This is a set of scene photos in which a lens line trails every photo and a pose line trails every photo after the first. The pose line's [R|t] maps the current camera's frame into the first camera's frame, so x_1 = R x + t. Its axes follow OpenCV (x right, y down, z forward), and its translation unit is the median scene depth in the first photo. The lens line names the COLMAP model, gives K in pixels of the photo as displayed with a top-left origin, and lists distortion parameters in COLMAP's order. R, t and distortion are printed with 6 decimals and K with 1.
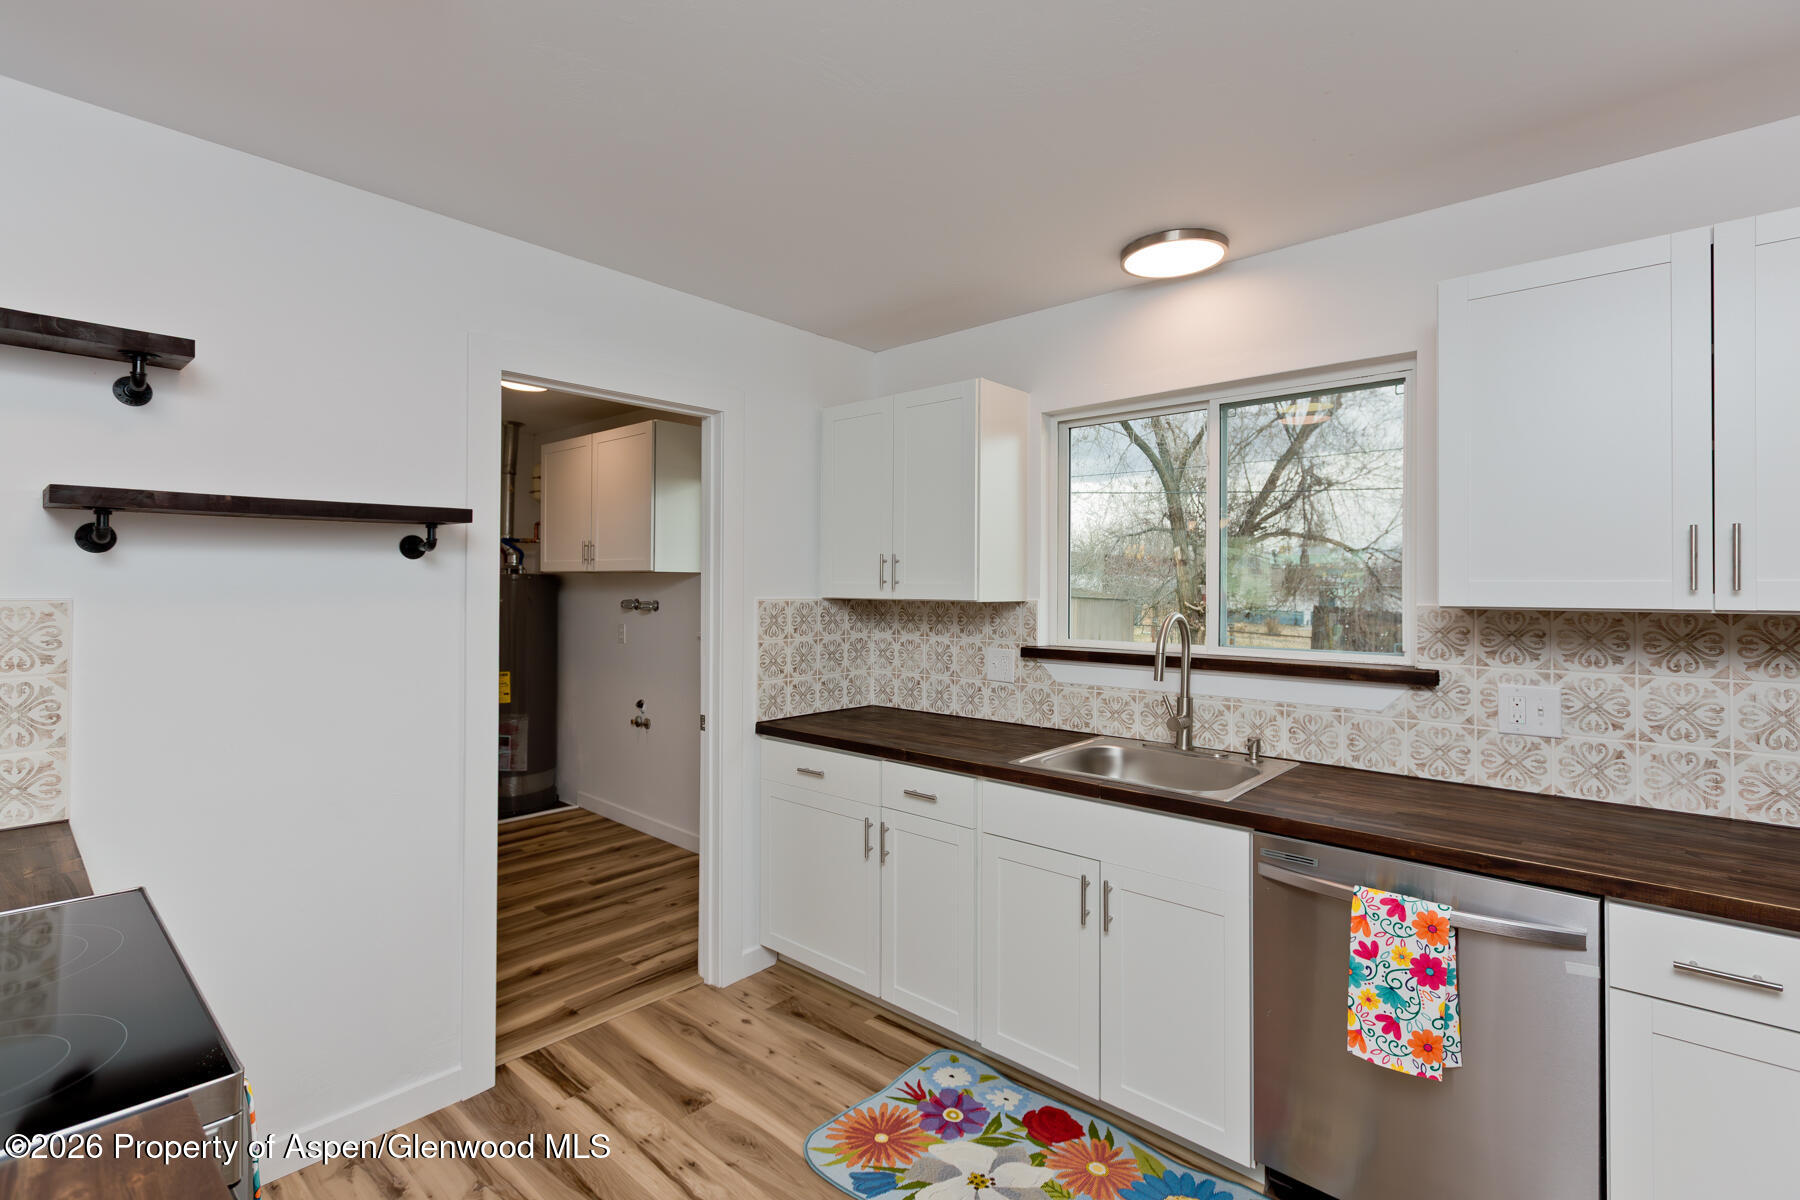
lens RADIAL K [[819.5, 0, 907.3], [0, 819.5, 592.2], [0, 0, 1]] dist [0.004808, -0.000422]
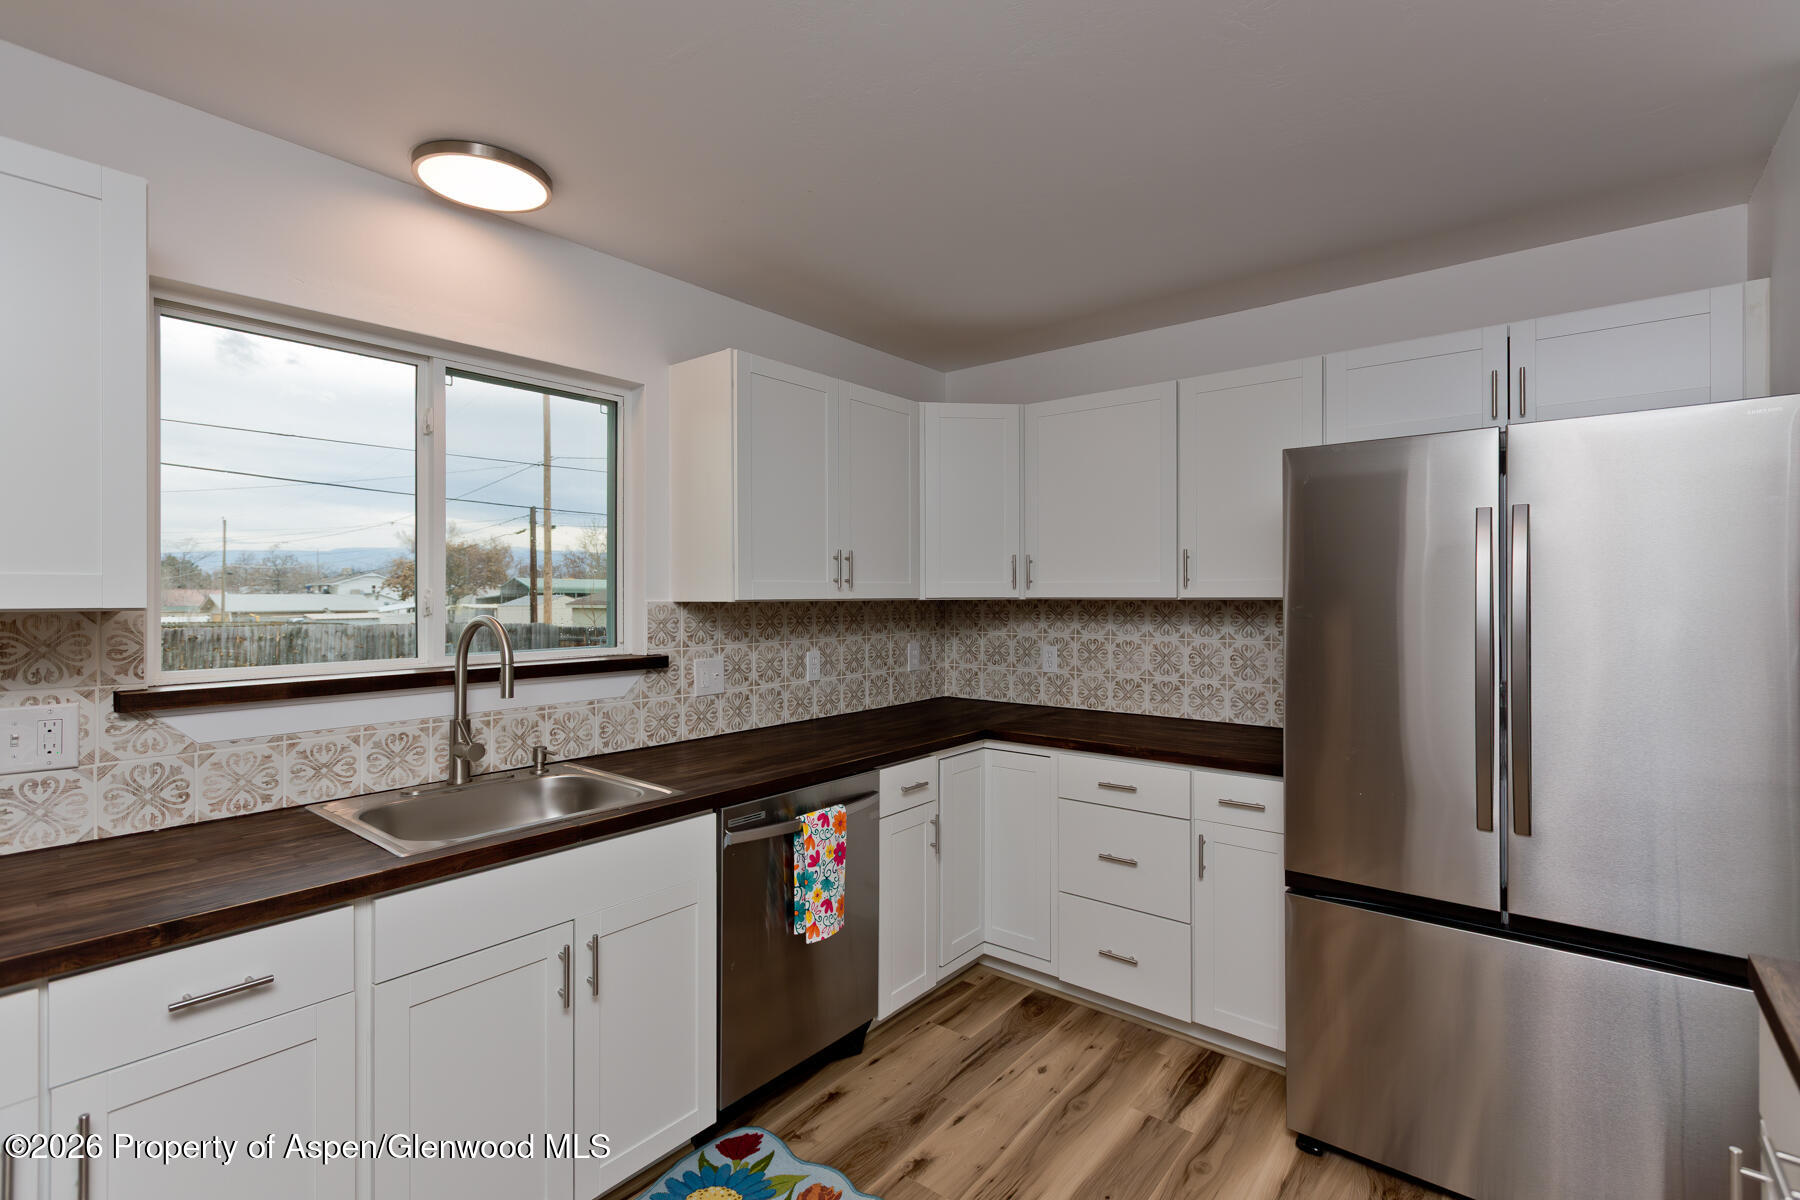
lens RADIAL K [[819.5, 0, 892.0], [0, 819.5, 595.1], [0, 0, 1]] dist [0.004808, -0.000422]
pose [[-0.040780, -0.006819, 0.999145, -0.599312], [0.003067, 0.999971, 0.006950, -0.001142], [-0.999163, 0.003348, -0.040758, 0.721903]]
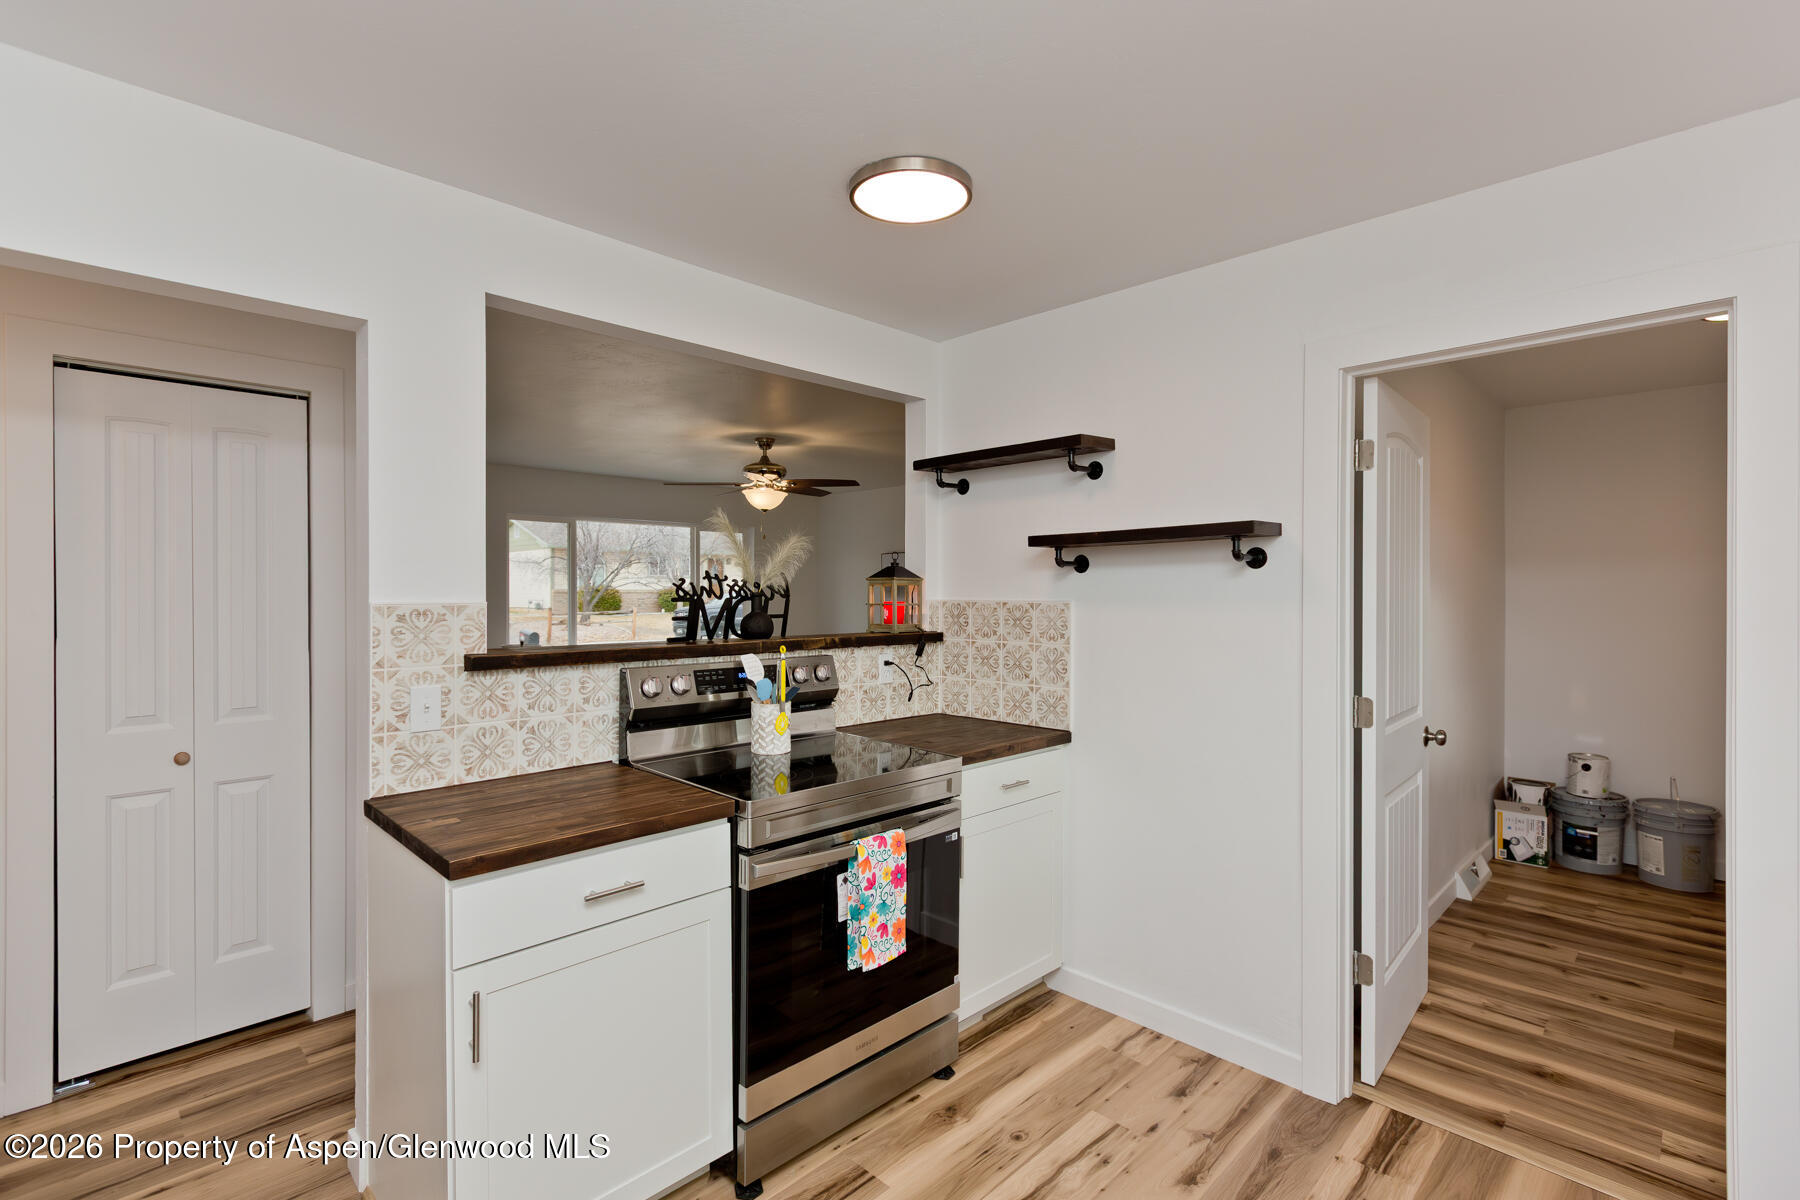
lens RADIAL K [[819.5, 0, 891.1], [0, 819.5, 603.8], [0, 0, 1]] dist [0.004808, -0.000422]
pose [[-0.056782, 0.008921, -0.998347, 0.562743], [-0.008178, 0.999922, 0.009400, 0.000919], [0.998353, 0.008698, -0.056705, 0.591241]]
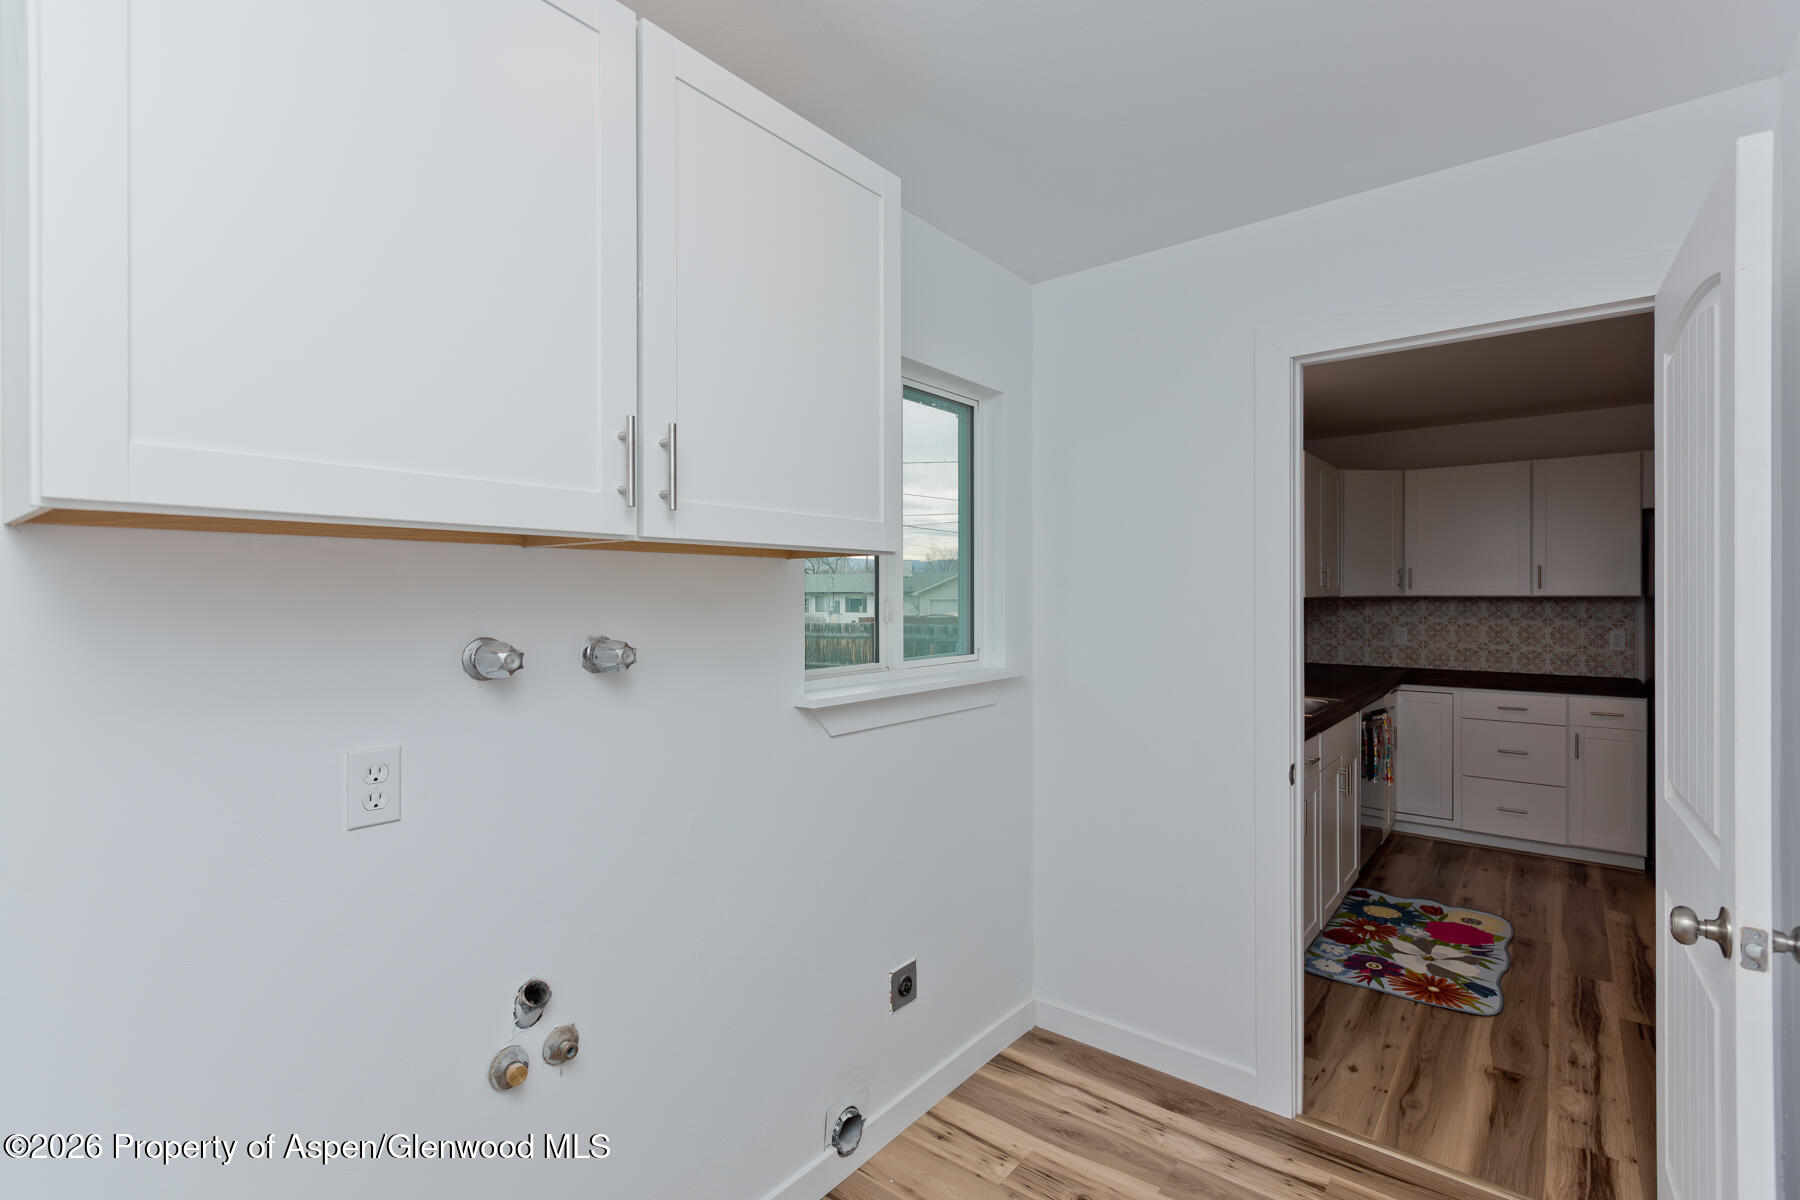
lens RADIAL K [[819.5, 0, 893.4], [0, 819.5, 586.9], [0, 0, 1]] dist [0.004808, -0.000422]
pose [[-0.035857, -0.002019, 0.999355, -1.424629], [0.006106, 0.999979, 0.002239, -0.024659], [-0.999338, 0.006182, -0.035843, 2.011393]]
